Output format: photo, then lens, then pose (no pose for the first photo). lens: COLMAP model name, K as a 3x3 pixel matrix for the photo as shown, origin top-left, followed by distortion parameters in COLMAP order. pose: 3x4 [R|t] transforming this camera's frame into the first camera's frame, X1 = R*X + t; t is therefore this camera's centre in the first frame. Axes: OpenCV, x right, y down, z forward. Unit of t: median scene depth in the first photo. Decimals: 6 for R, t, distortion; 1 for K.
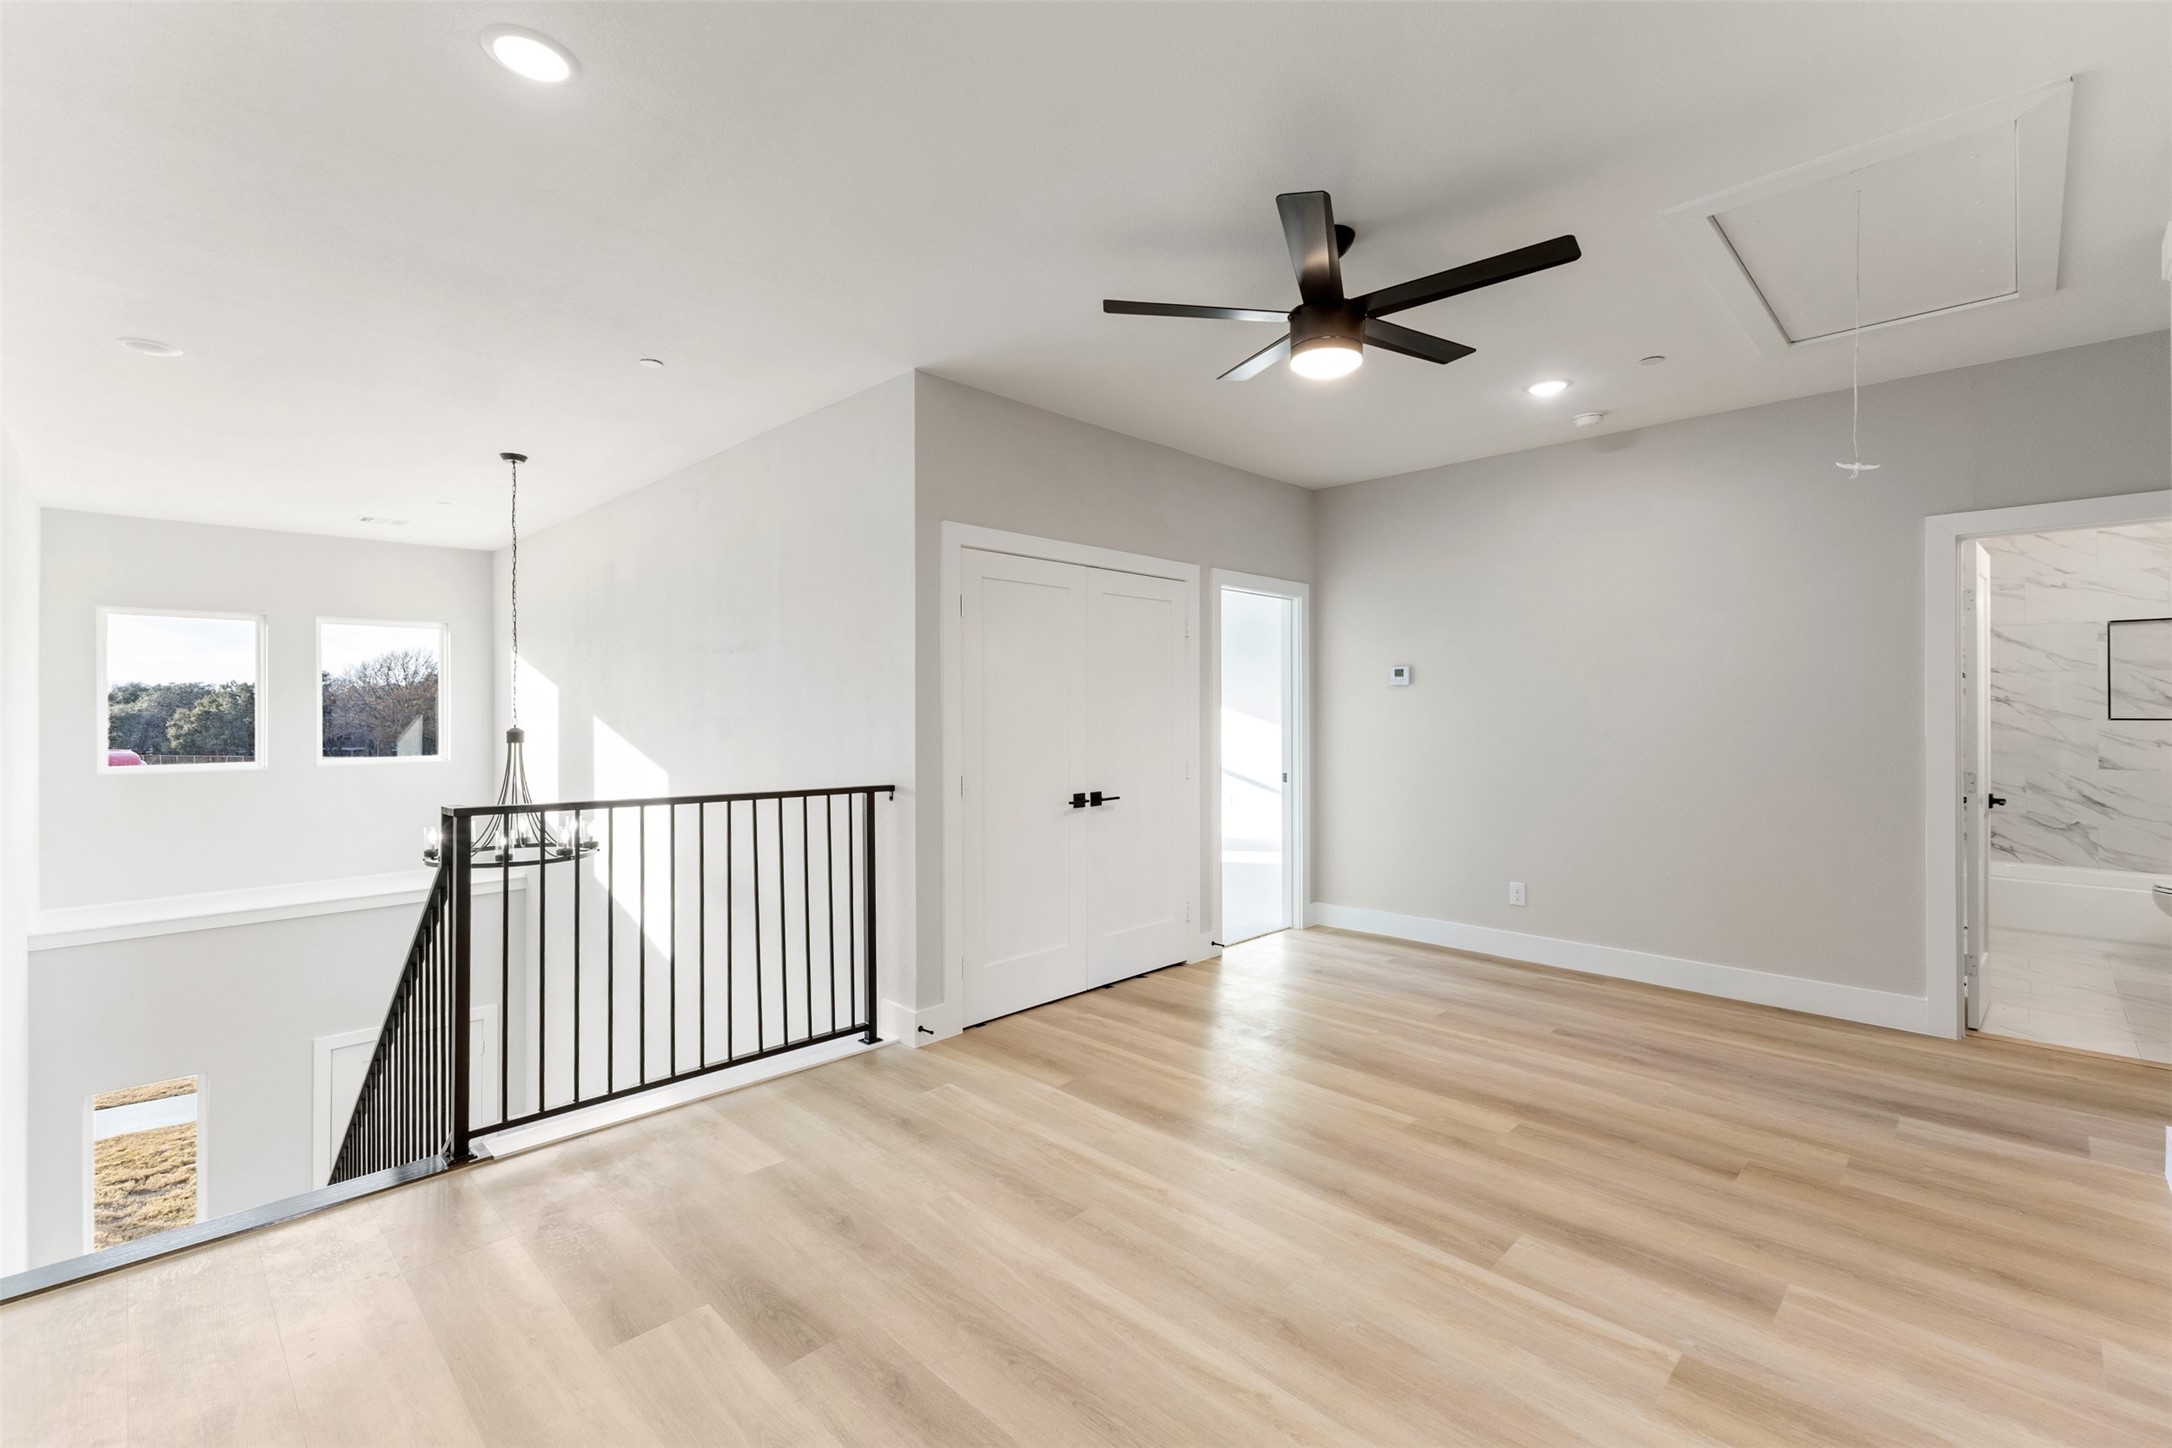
lens RADIAL K [[941.9, 0, 1088.1], [0, 941.9, 714.5], [0, 0, 1]] dist [-0.000001, -0.000174]
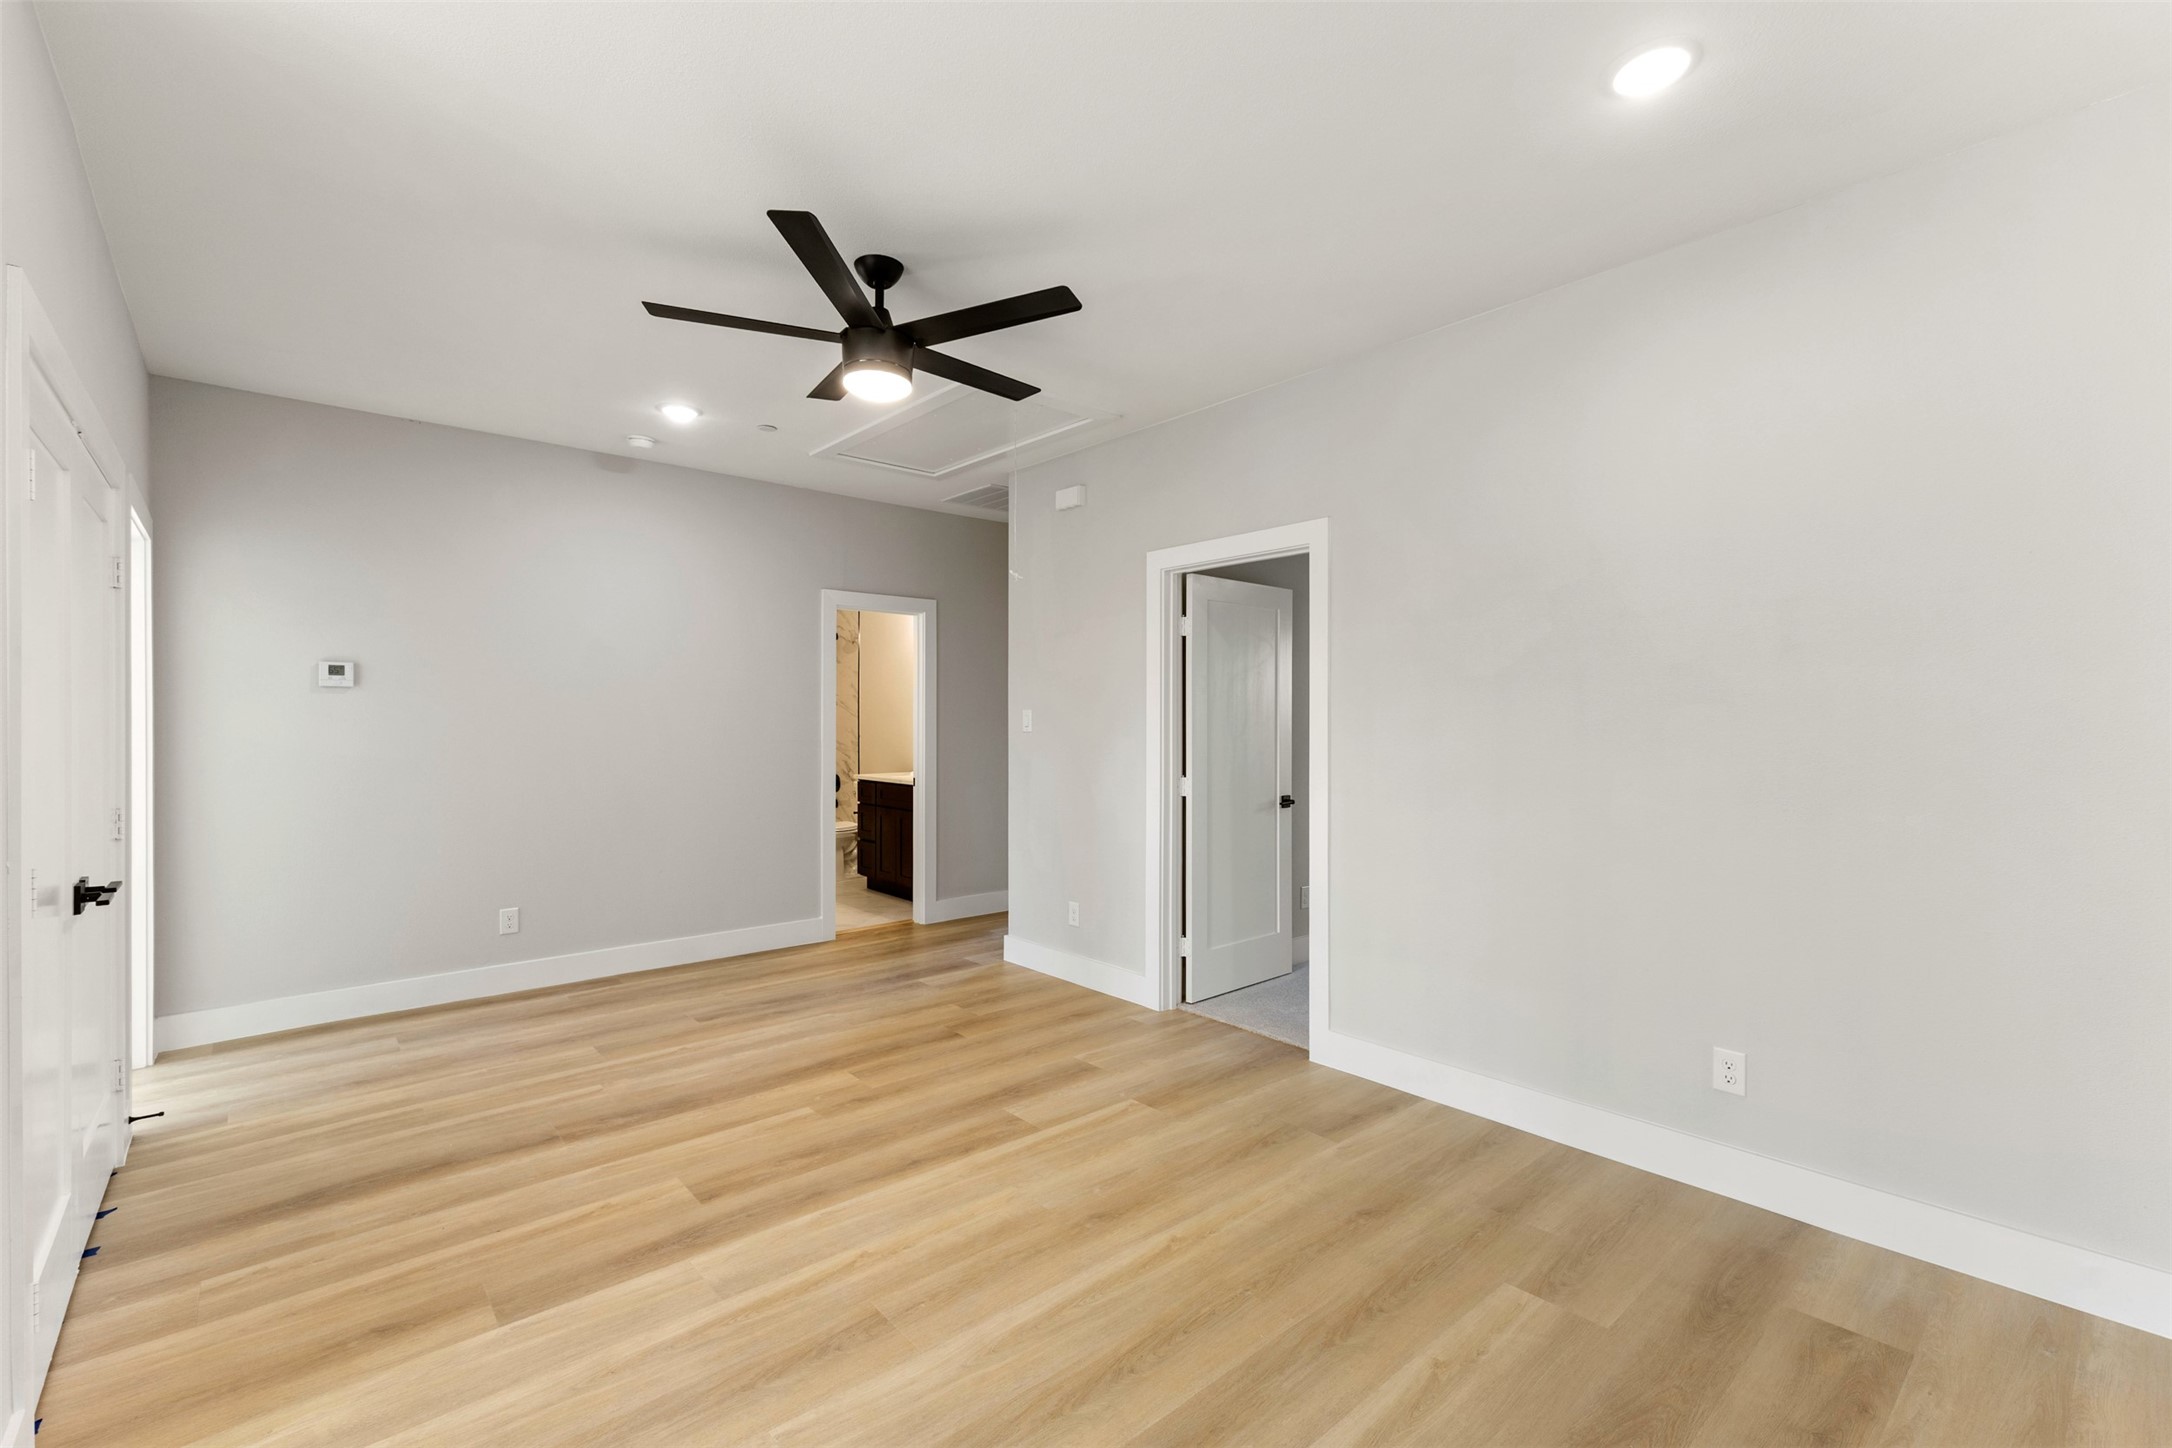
lens RADIAL K [[941.9, 0, 1088.6], [0, 941.9, 721.1], [0, 0, 1]] dist [-0.000001, -0.000174]
pose [[0.064503, -0.000580, 0.997917, -0.617957], [0.004566, 0.999990, 0.000286, -0.001107], [-0.997907, 0.004538, 0.064505, 0.559882]]
